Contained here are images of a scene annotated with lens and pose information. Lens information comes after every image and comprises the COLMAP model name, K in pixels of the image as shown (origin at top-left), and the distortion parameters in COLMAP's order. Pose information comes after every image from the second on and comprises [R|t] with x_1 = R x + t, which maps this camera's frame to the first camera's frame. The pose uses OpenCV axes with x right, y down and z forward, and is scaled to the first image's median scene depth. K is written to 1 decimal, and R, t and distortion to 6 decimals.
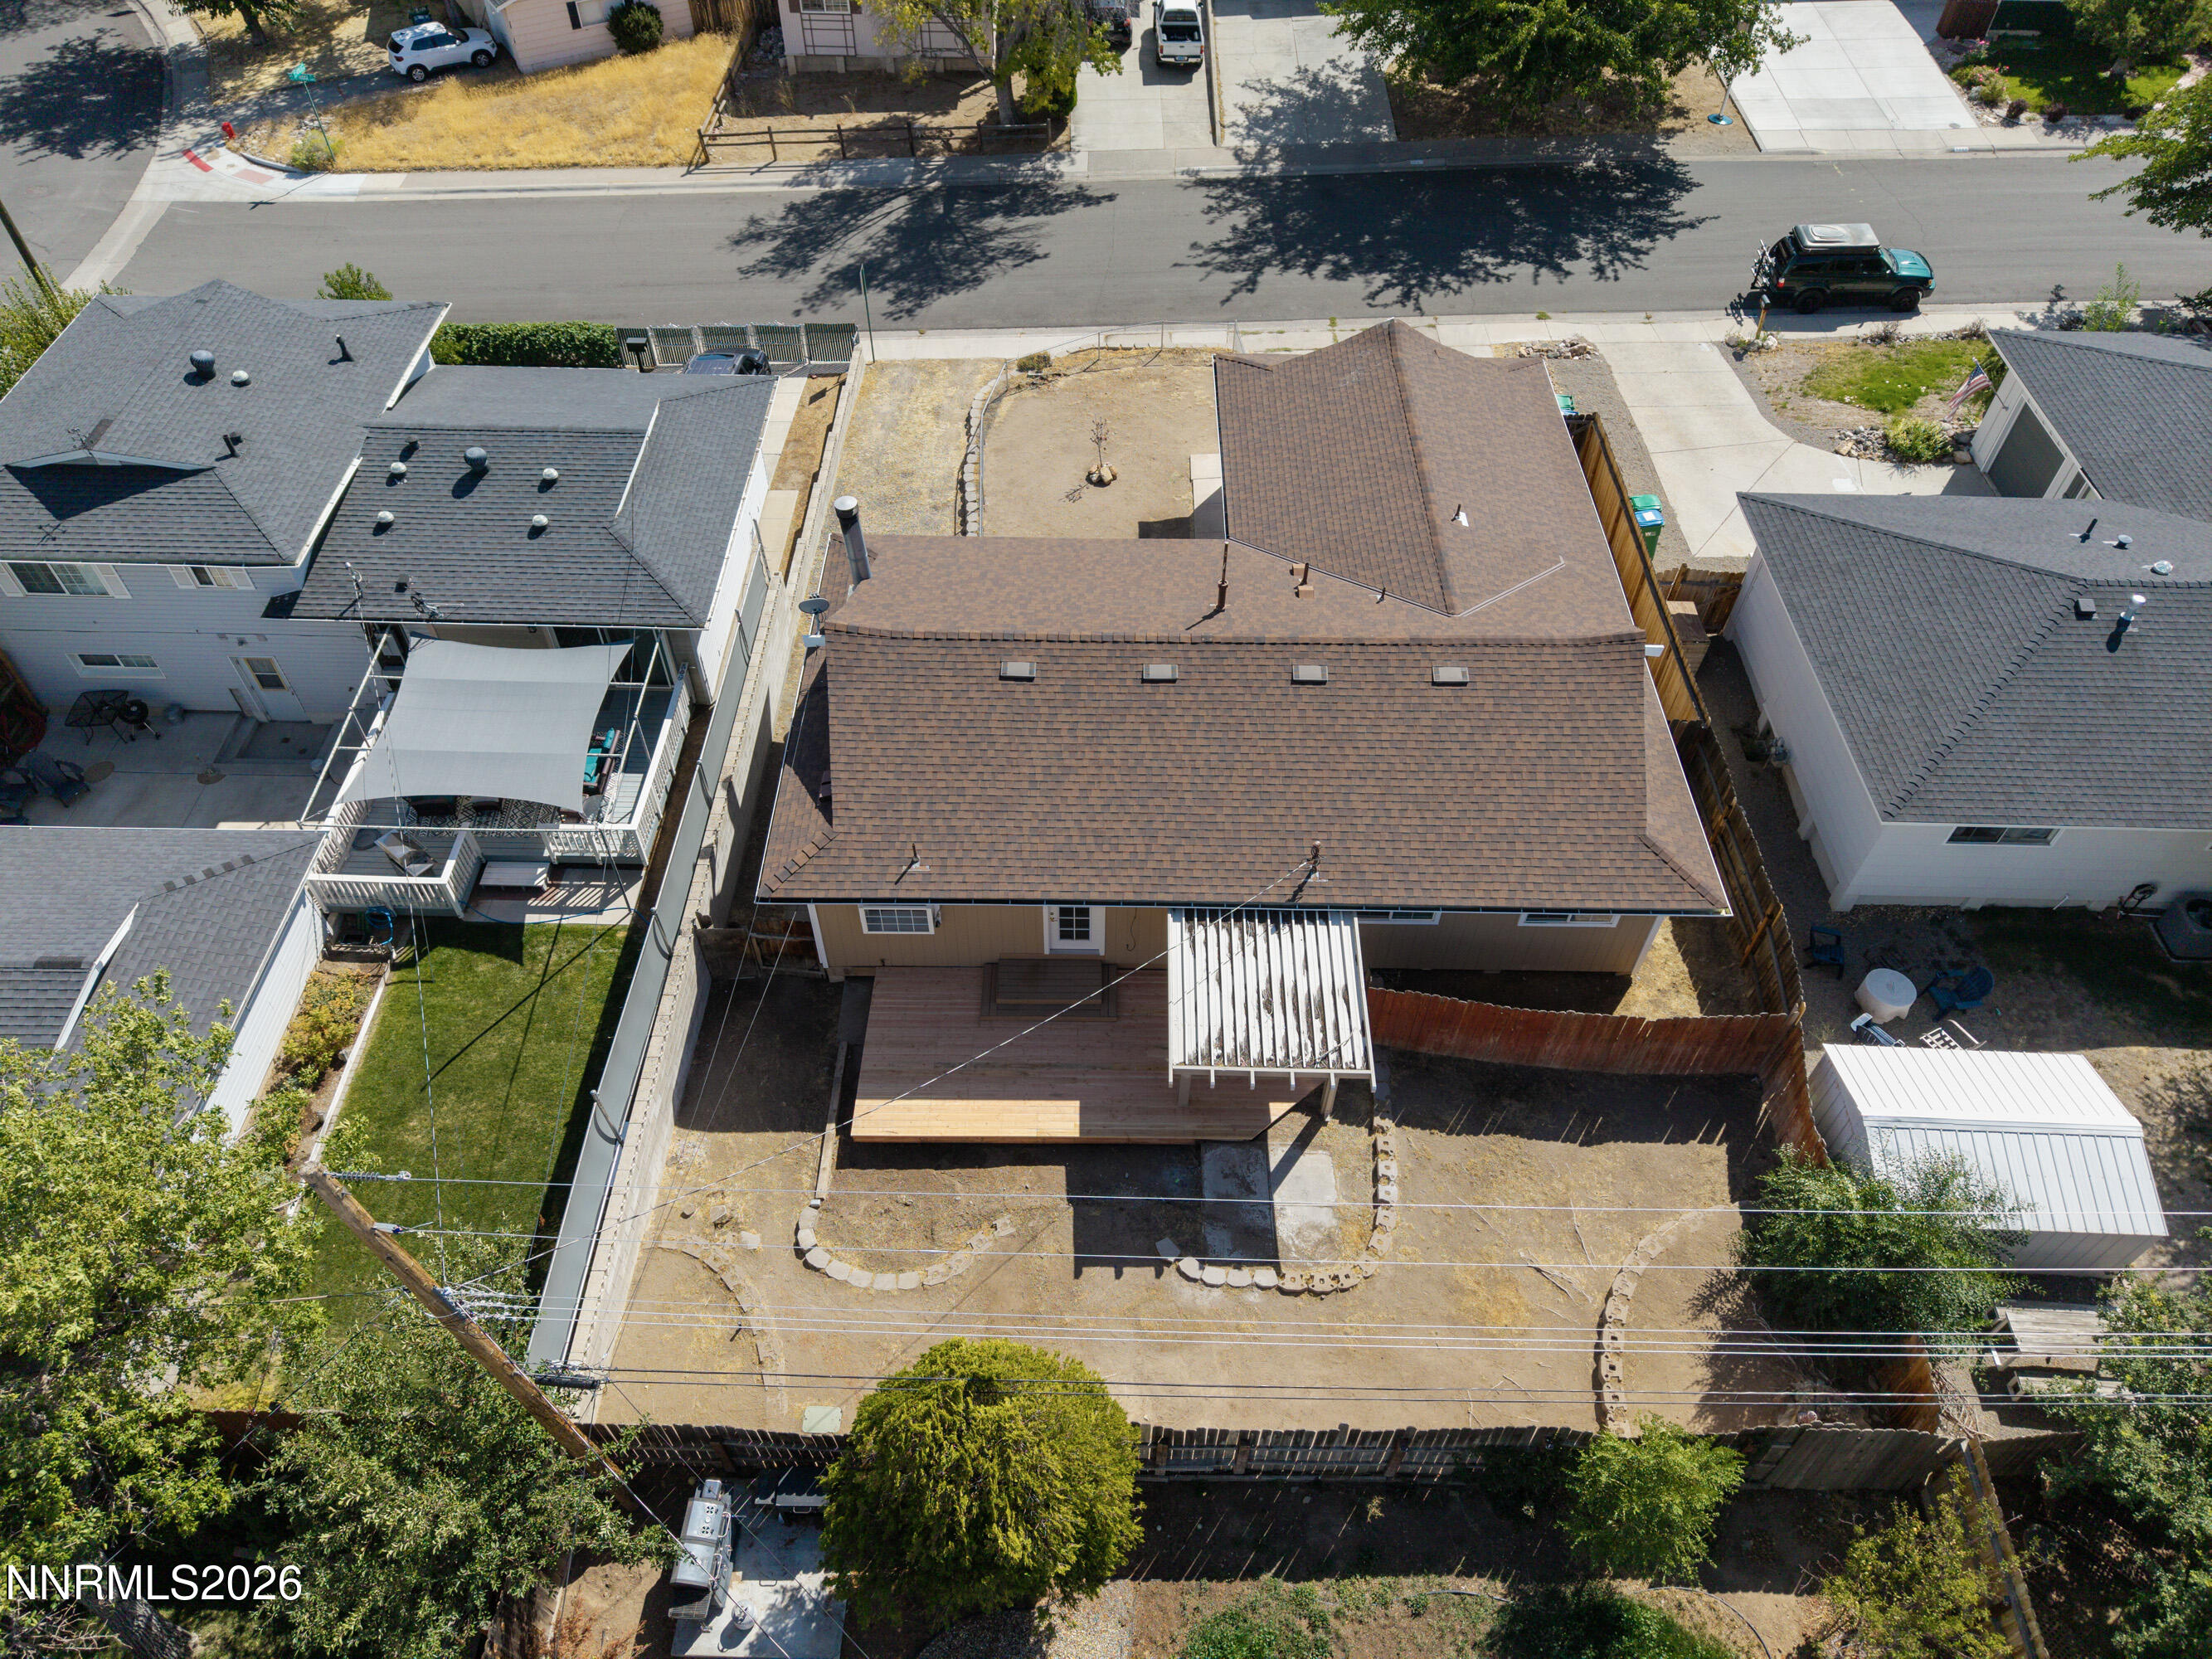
lens RADIAL K [[1486.1, 0, 1099.6], [0, 1486.1, 821.8], [0, 0, 1]] dist [0.027990, -0.027527]
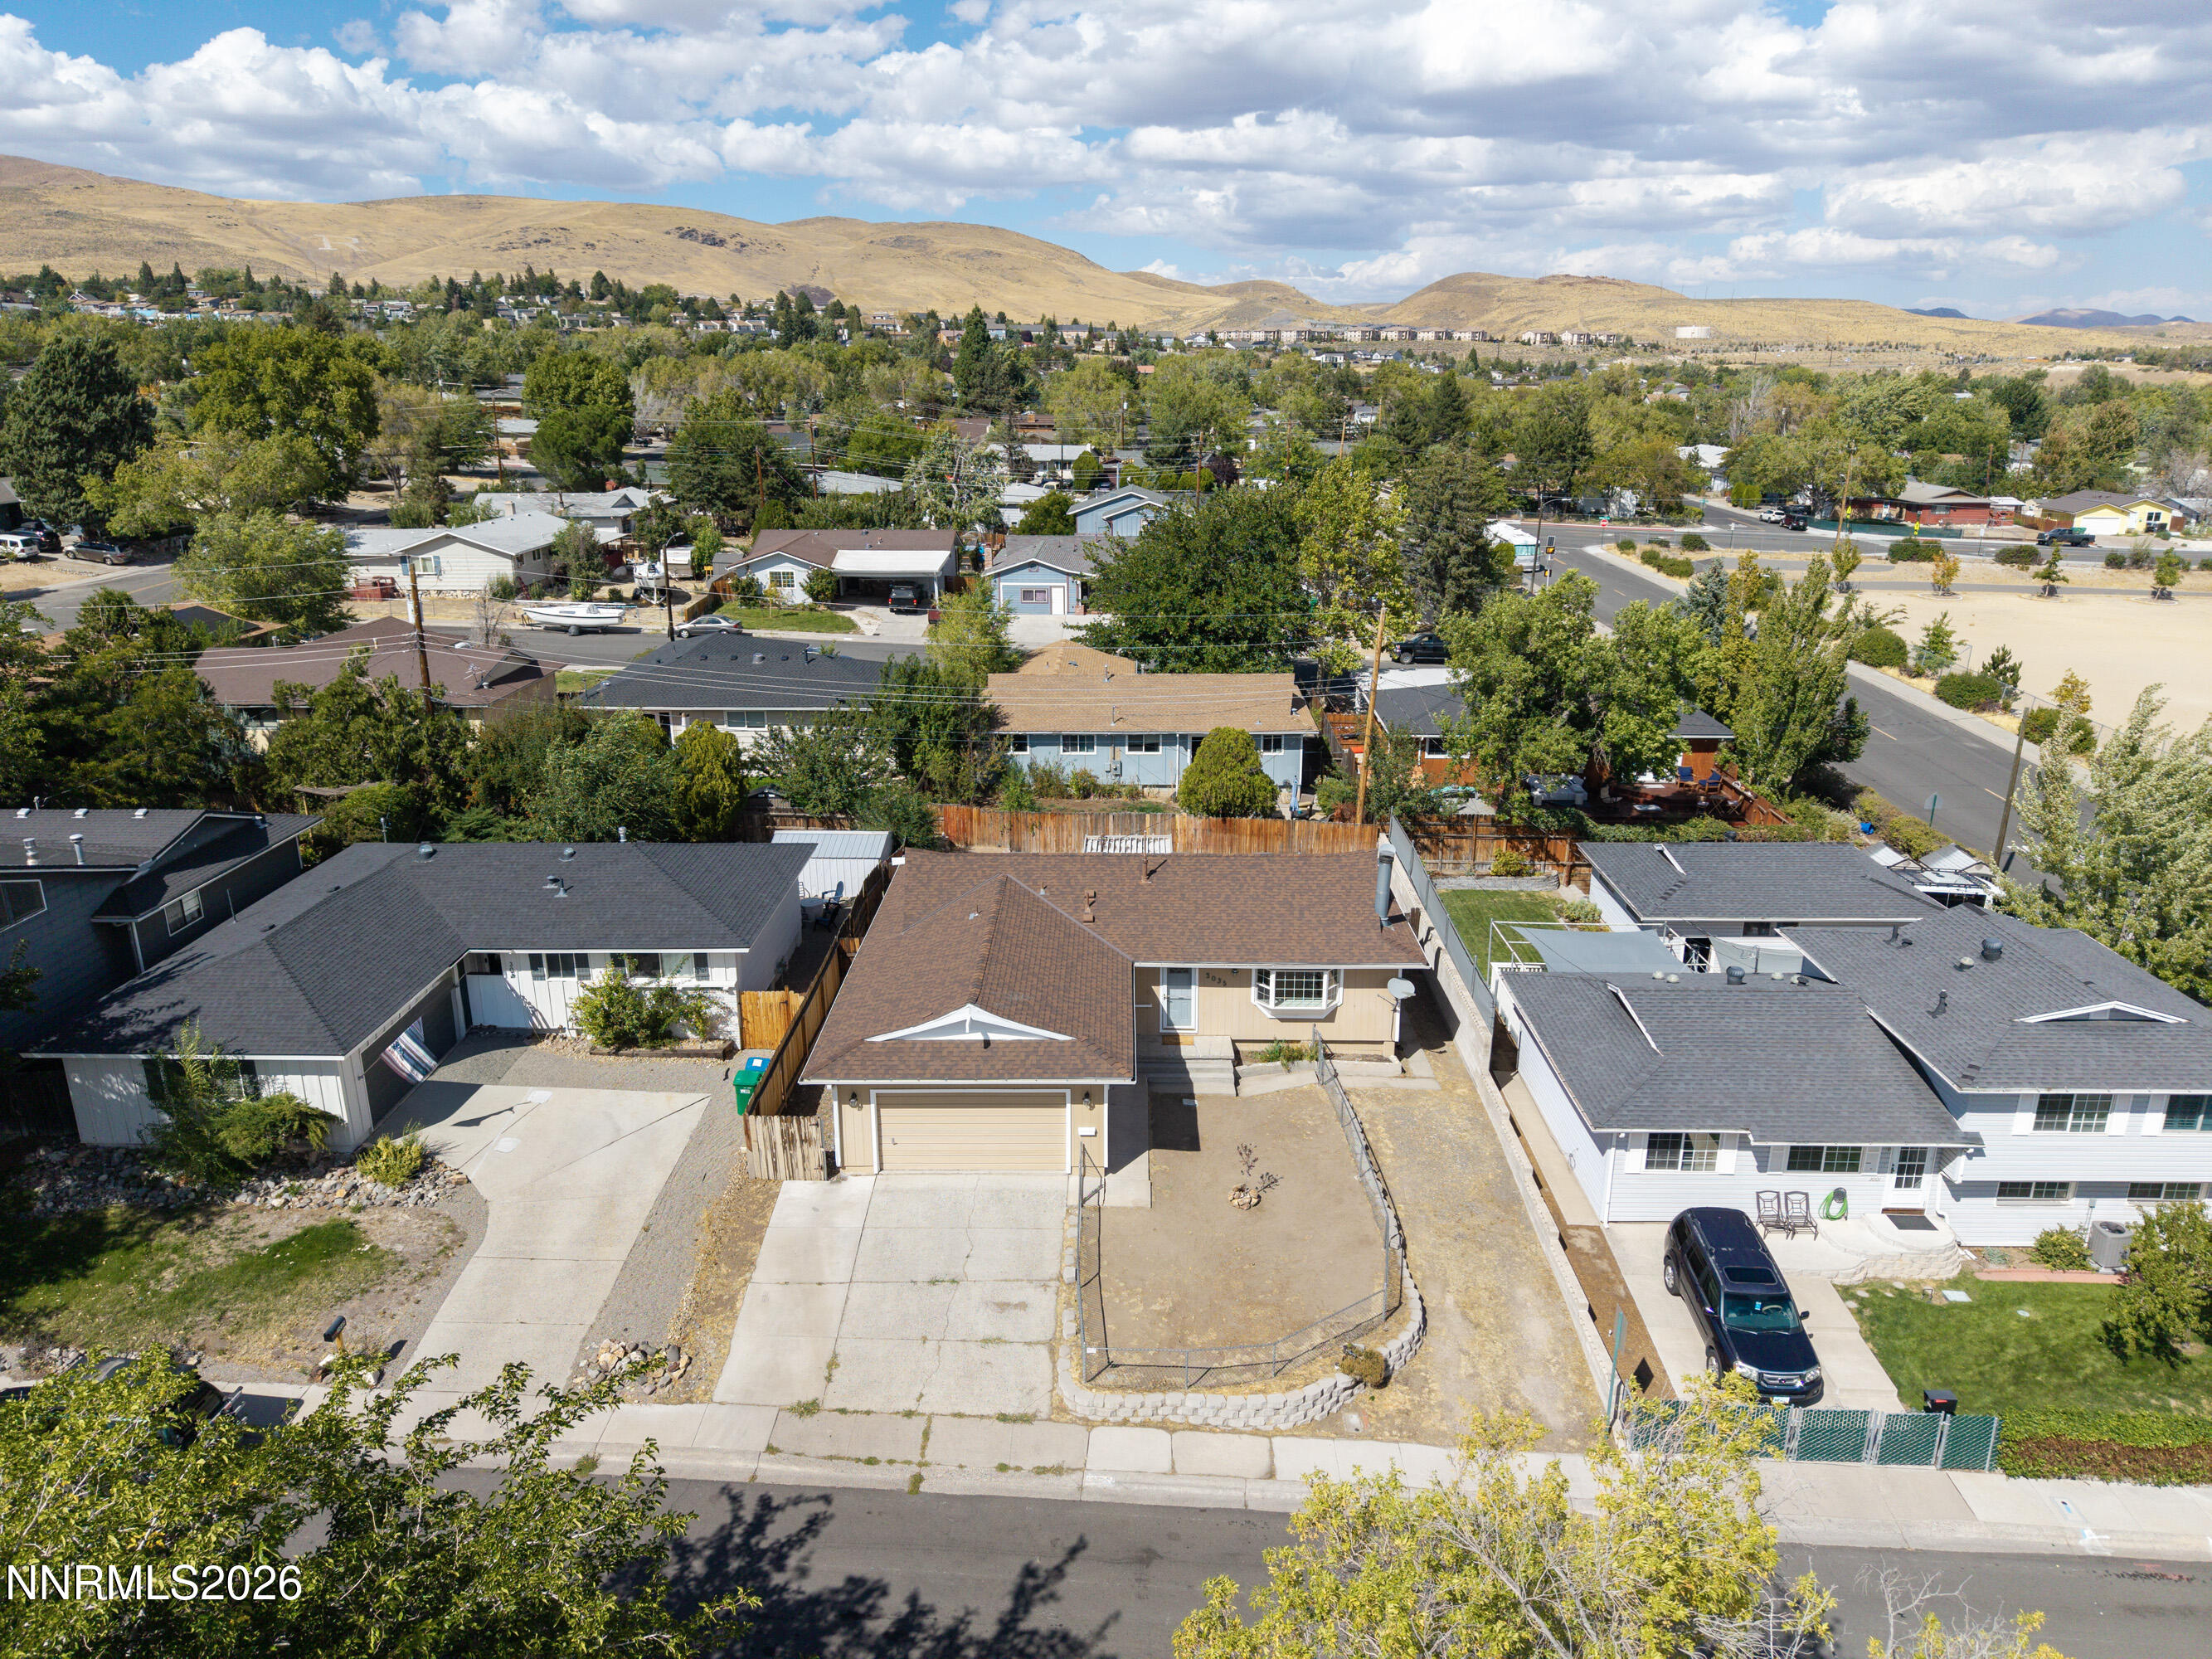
lens RADIAL K [[1486.1, 0, 1107.0], [0, 1486.1, 830.2], [0, 0, 1]] dist [0.027990, -0.027527]
pose [[-0.999944, -0.010469, -0.001381, 0.127343], [-0.005590, 0.413903, 0.910304, -1.648864], [-0.008959, 0.910261, -0.413938, 1.629063]]
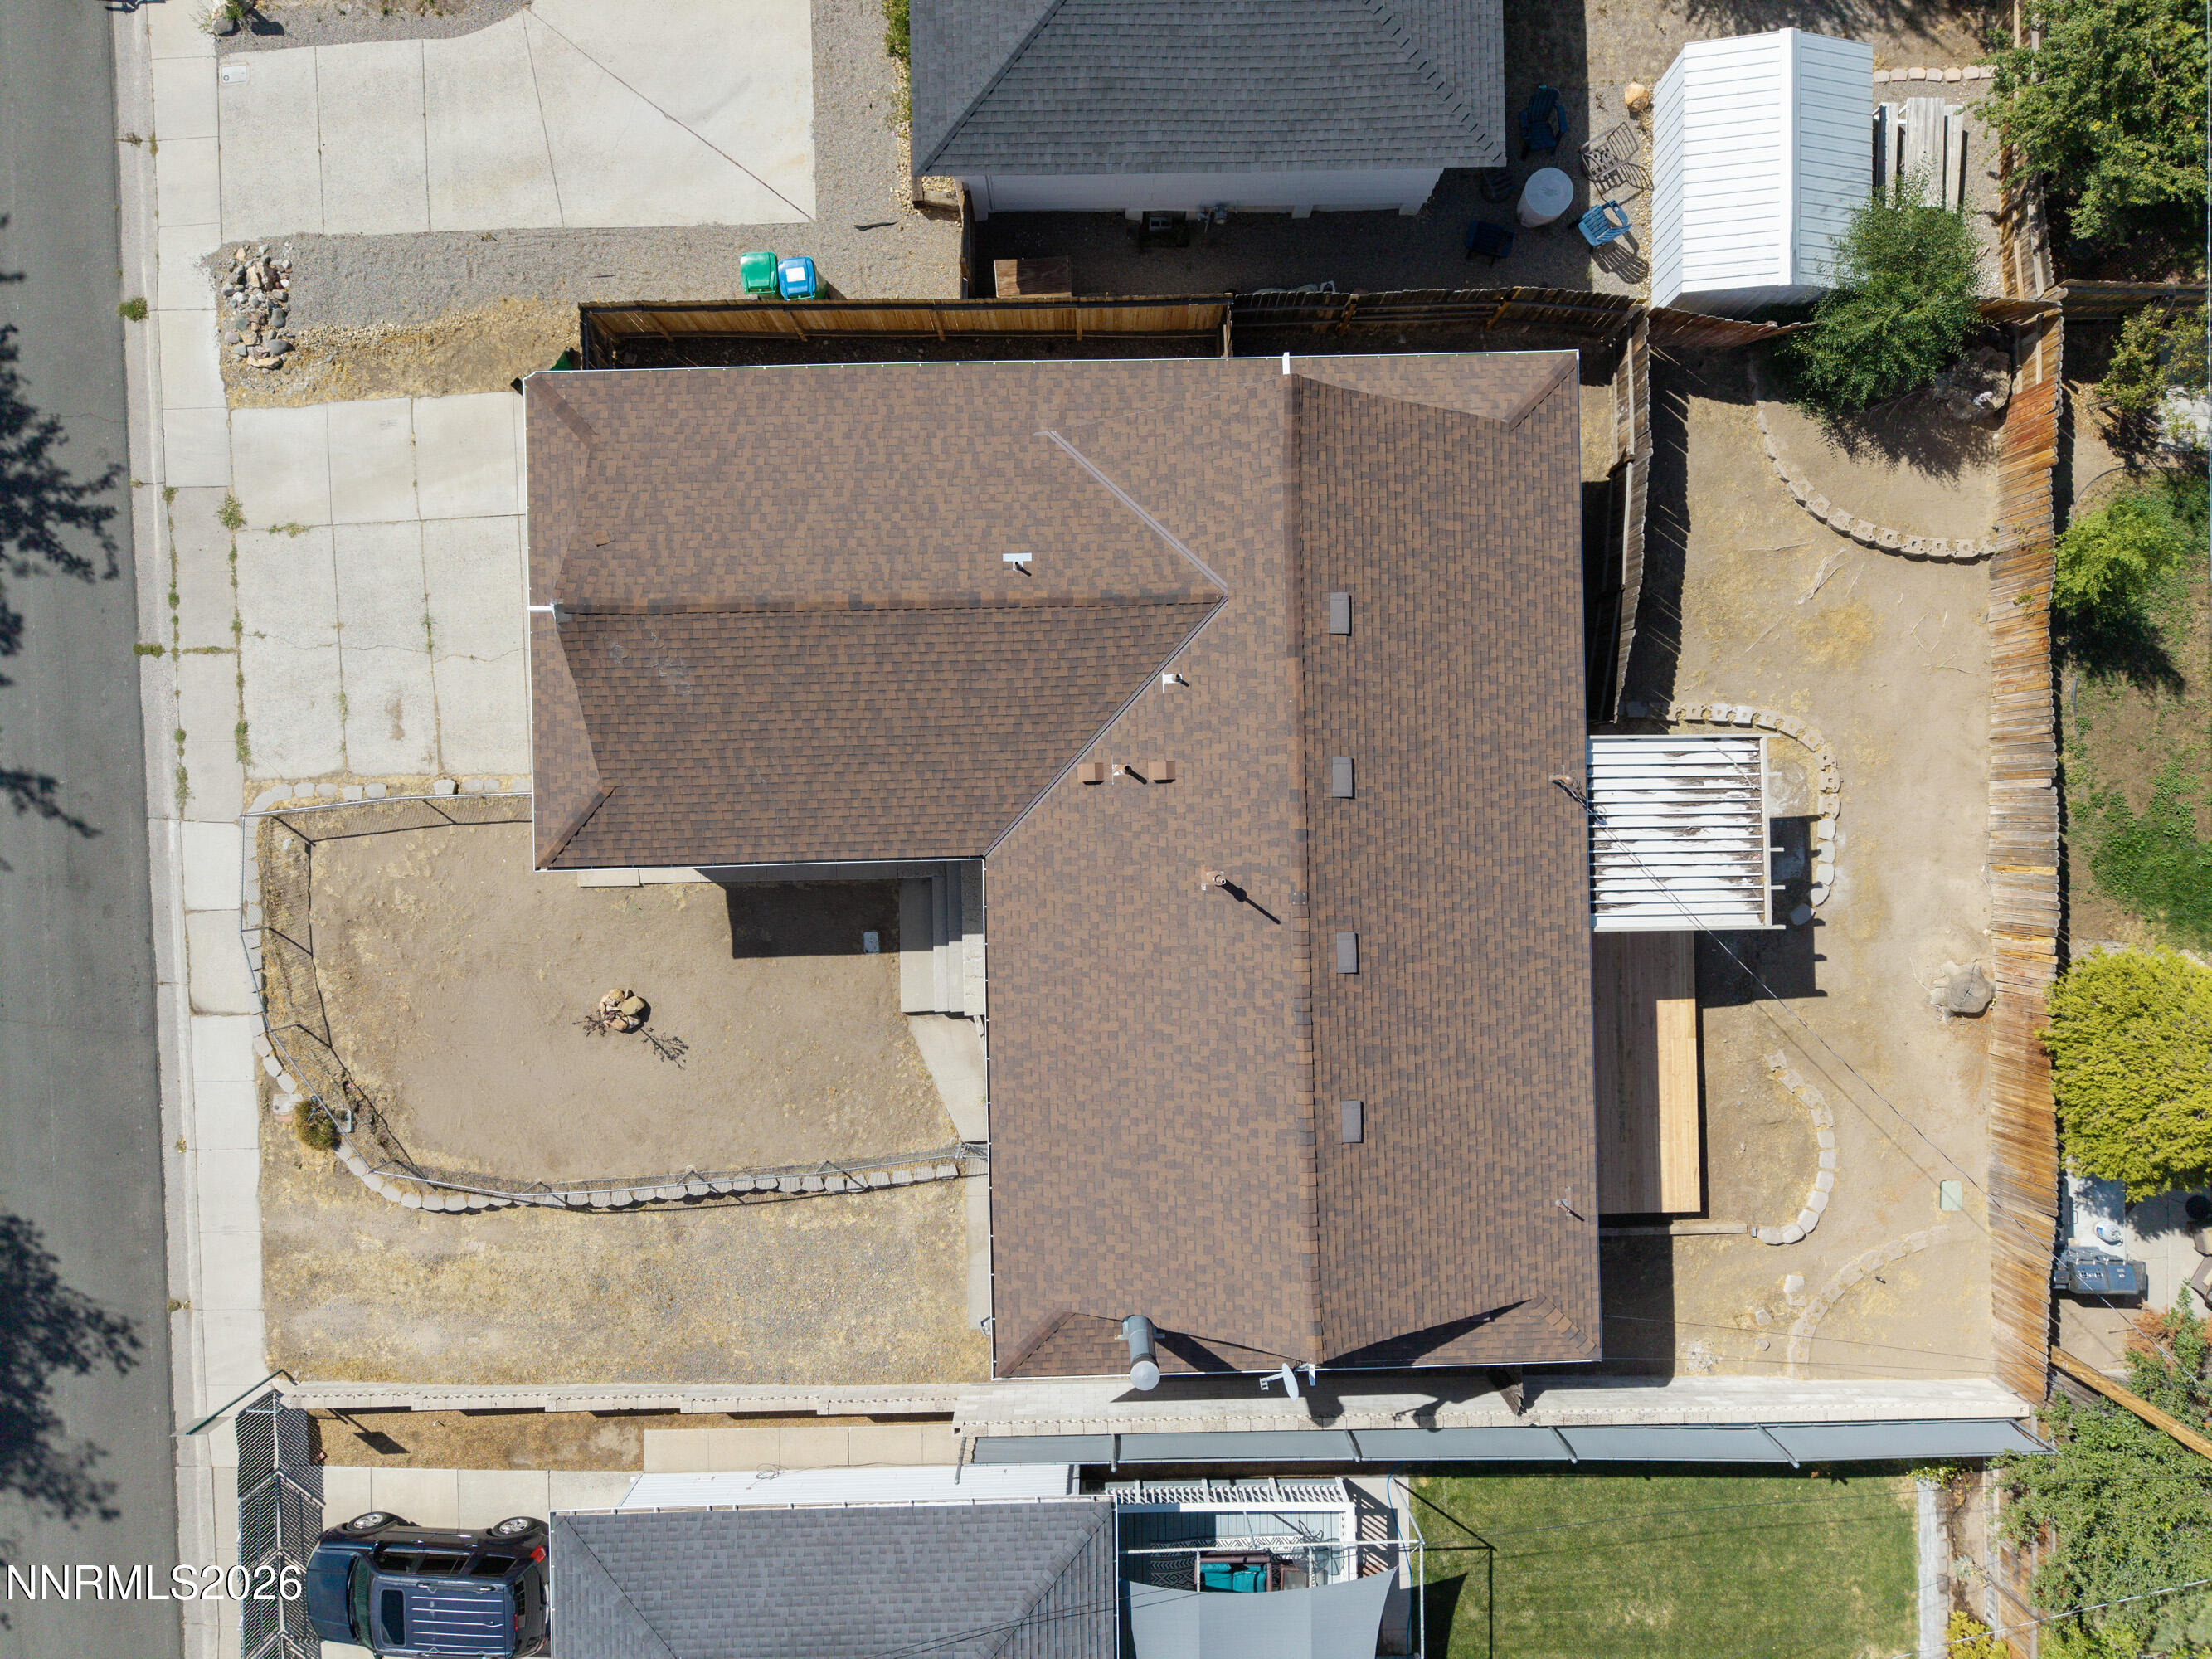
lens RADIAL K [[1486.1, 0, 1104.5], [0, 1486.1, 835.7], [0, 0, 1]] dist [0.027990, -0.027527]
pose [[-0.033734, -0.999365, -0.011482, 0.117268], [0.740345, -0.032705, 0.671431, -0.742237], [-0.671380, 0.014149, 0.740978, 0.442979]]
